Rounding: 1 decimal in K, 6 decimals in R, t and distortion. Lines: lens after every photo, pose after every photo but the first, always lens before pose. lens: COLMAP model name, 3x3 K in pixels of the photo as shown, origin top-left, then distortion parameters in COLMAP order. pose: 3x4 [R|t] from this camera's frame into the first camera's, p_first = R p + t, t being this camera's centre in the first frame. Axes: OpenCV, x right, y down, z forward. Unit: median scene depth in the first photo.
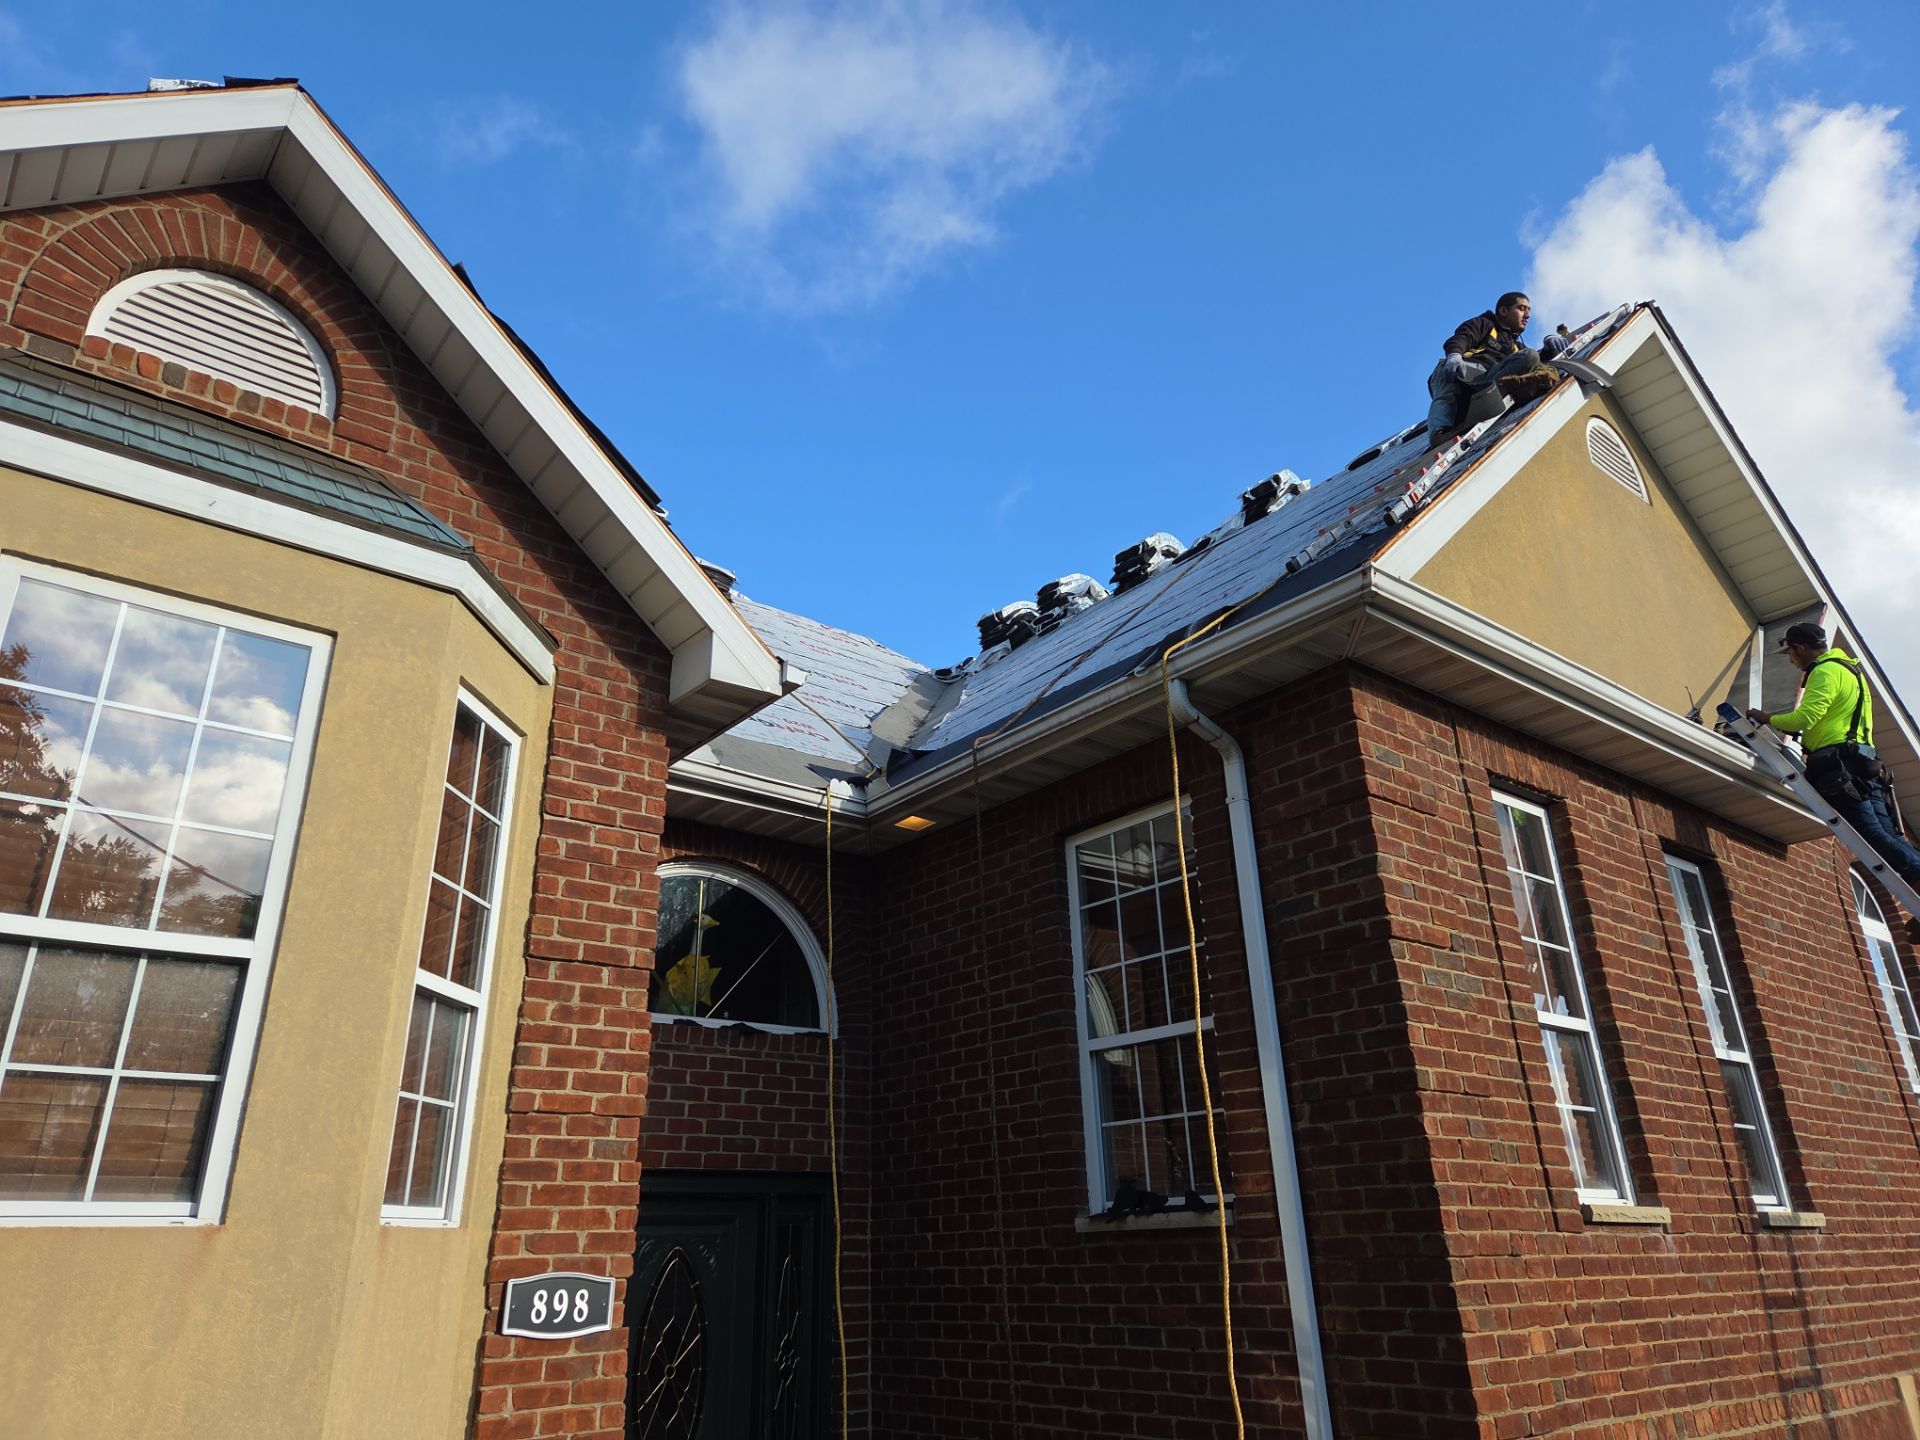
lens RADIAL K [[1283.0, 0, 951.7], [0, 1283.0, 707.6], [0, 0, 1]] dist [0.073071, -0.050514]
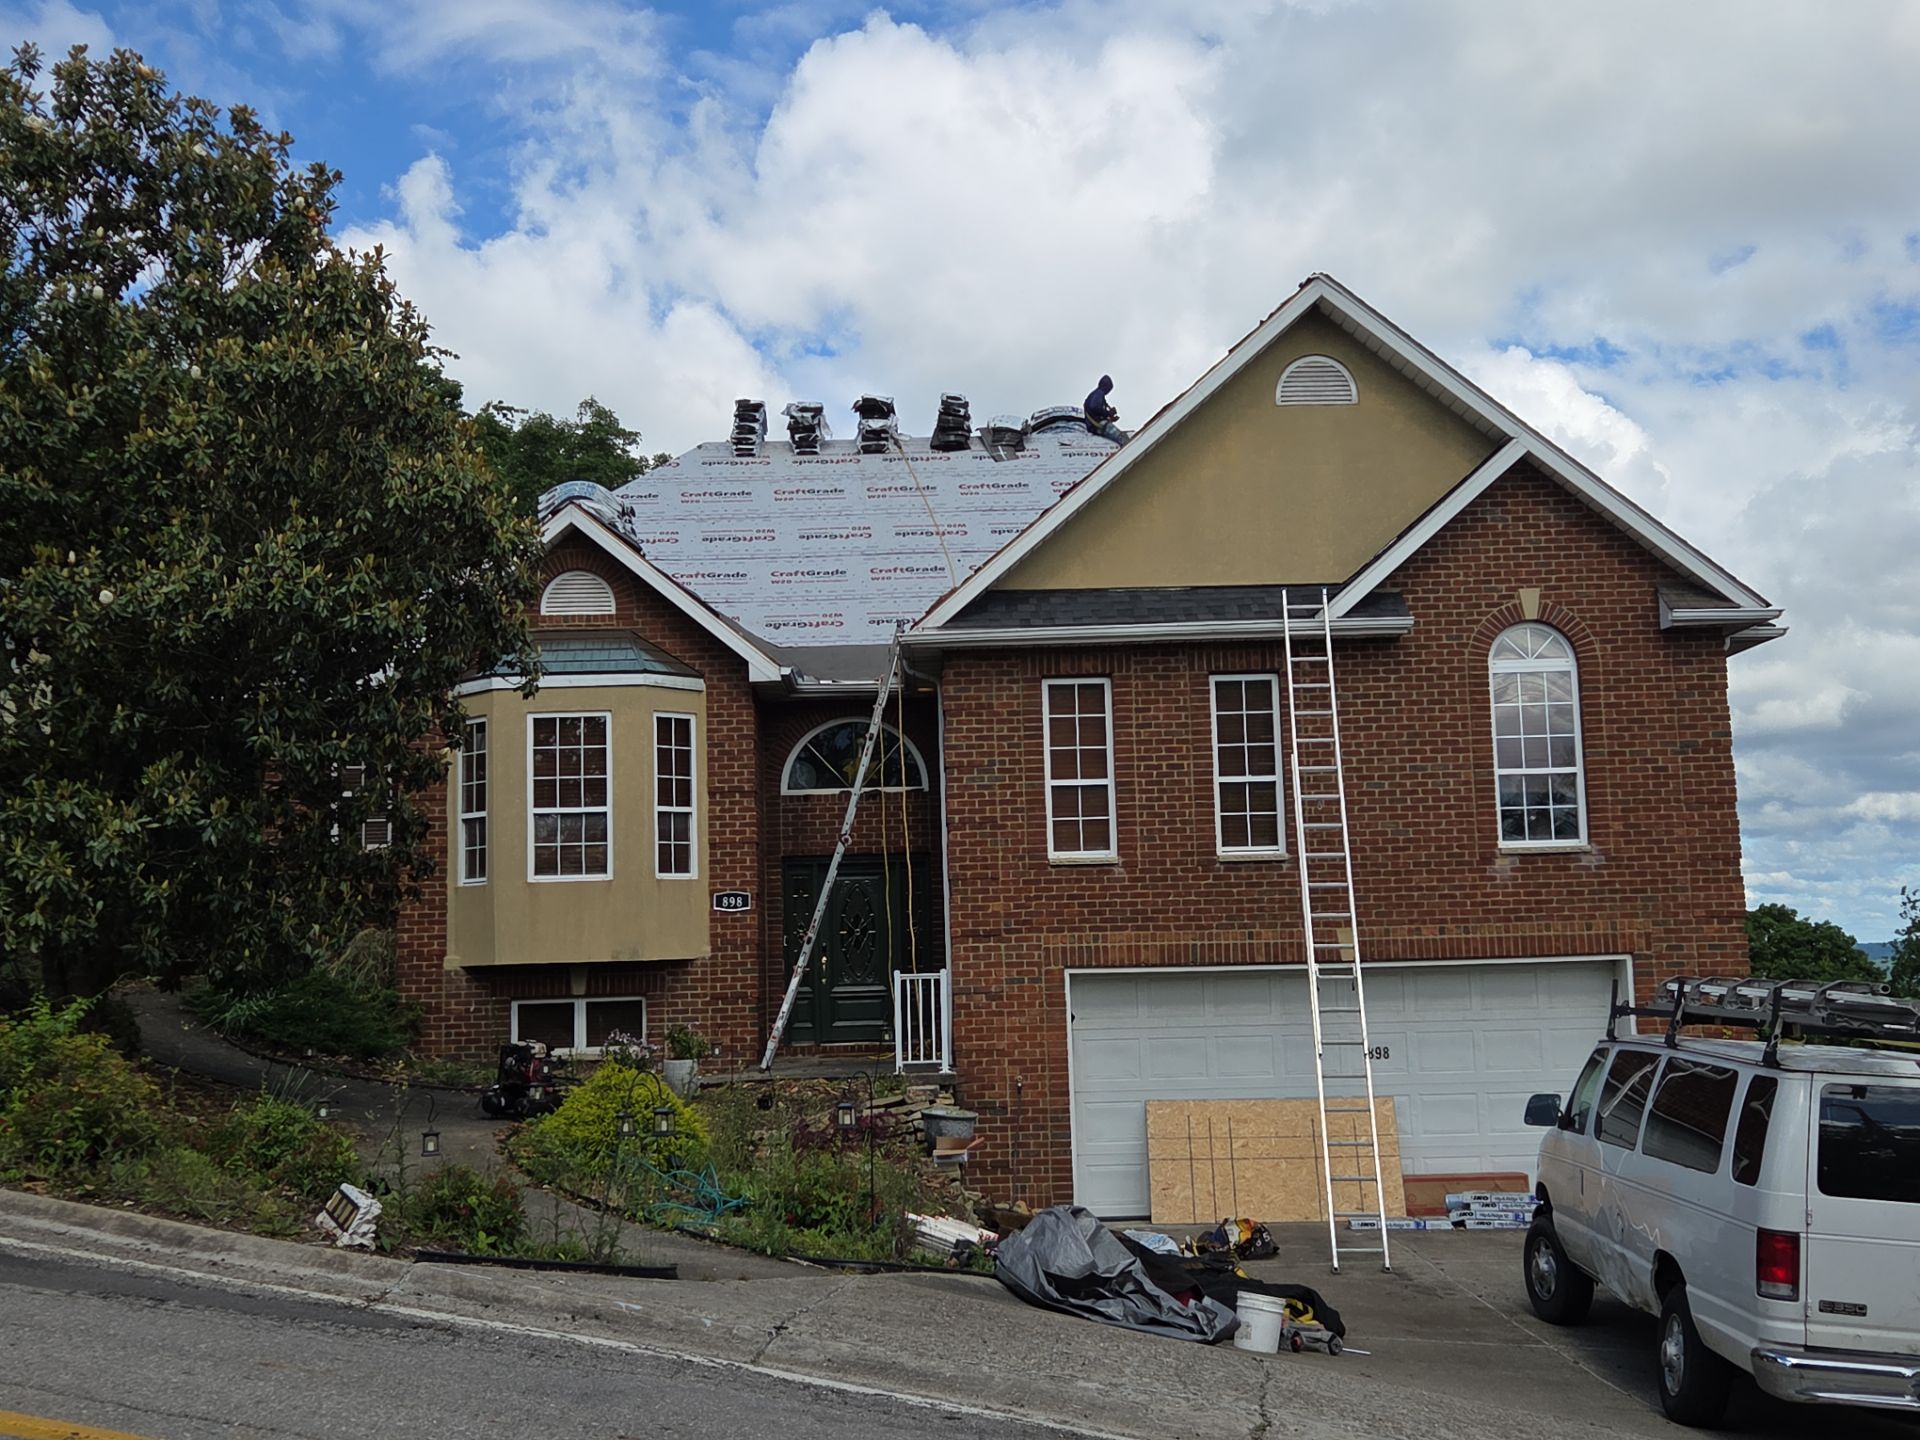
lens RADIAL K [[2077.5, 0, 951.6], [0, 2077.5, 735.7], [0, 0, 1]] dist [0.095492, 0.000000]
pose [[0.781747, -0.066534, -0.620037, 2.952492], [0.254580, 0.941713, 0.219924, -0.801292], [0.569264, -0.329774, 0.753119, -2.120741]]
